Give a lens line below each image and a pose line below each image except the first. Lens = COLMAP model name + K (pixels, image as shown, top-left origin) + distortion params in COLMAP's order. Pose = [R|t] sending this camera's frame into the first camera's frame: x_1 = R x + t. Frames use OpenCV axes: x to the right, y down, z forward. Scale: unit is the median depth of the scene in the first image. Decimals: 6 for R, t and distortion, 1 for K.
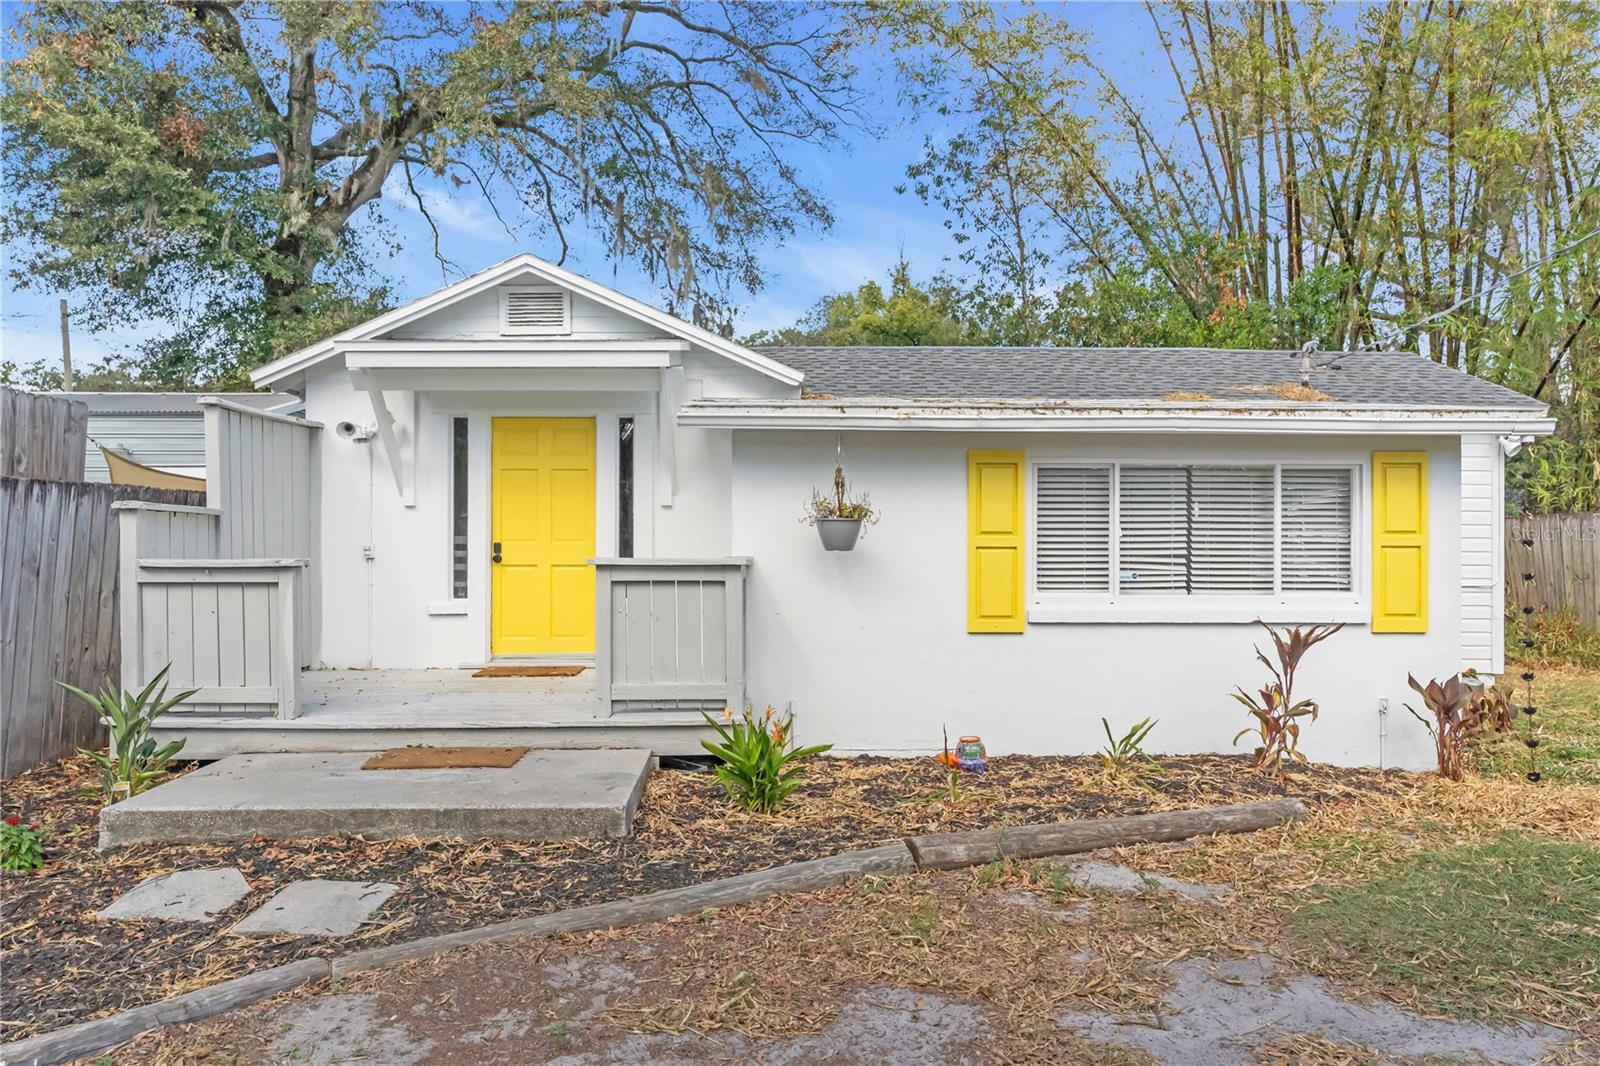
lens RADIAL K [[1049.6, 0, 800.0], [0, 1049.6, 559.5], [0, 0, 1]] dist [-0.003271, 0.000379]
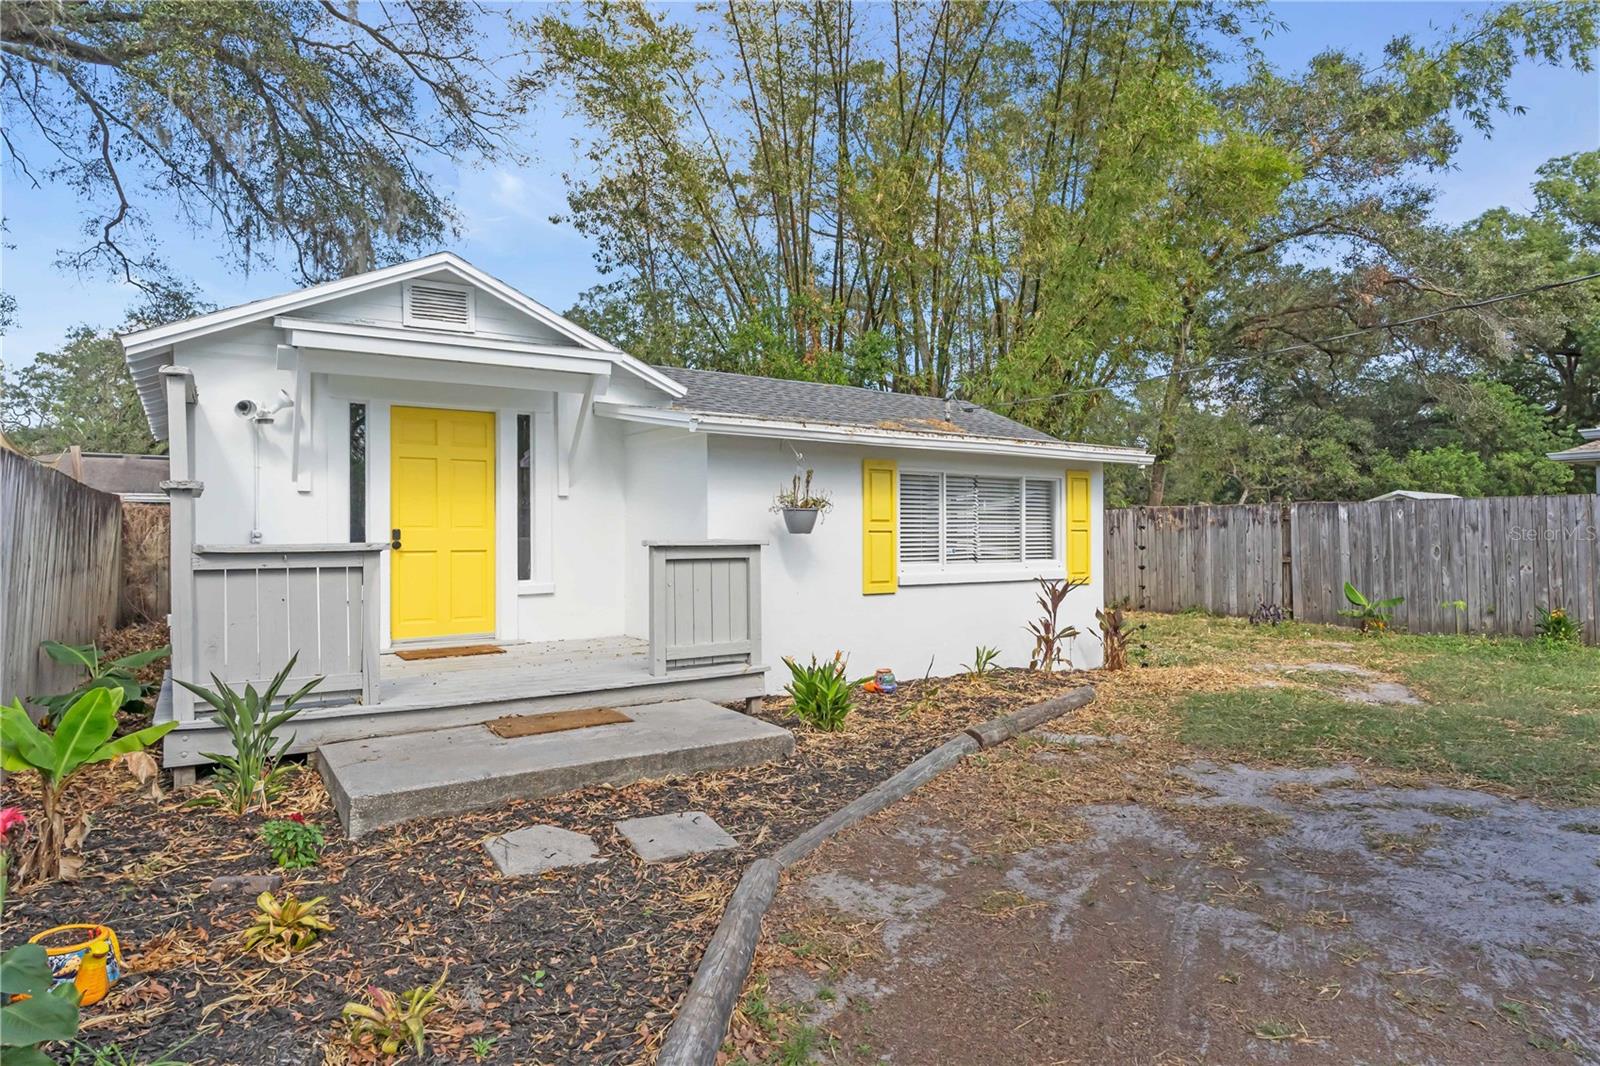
lens RADIAL K [[943.2, 0, 806.2], [0, 943.2, 552.2], [0, 0, 1]] dist [-0.006680, 0.000255]
pose [[0.836759, -0.013703, 0.547399, -0.609050], [0.013252, 0.999901, 0.004773, 0.009146], [-0.547410, 0.003260, 0.836858, 0.026949]]
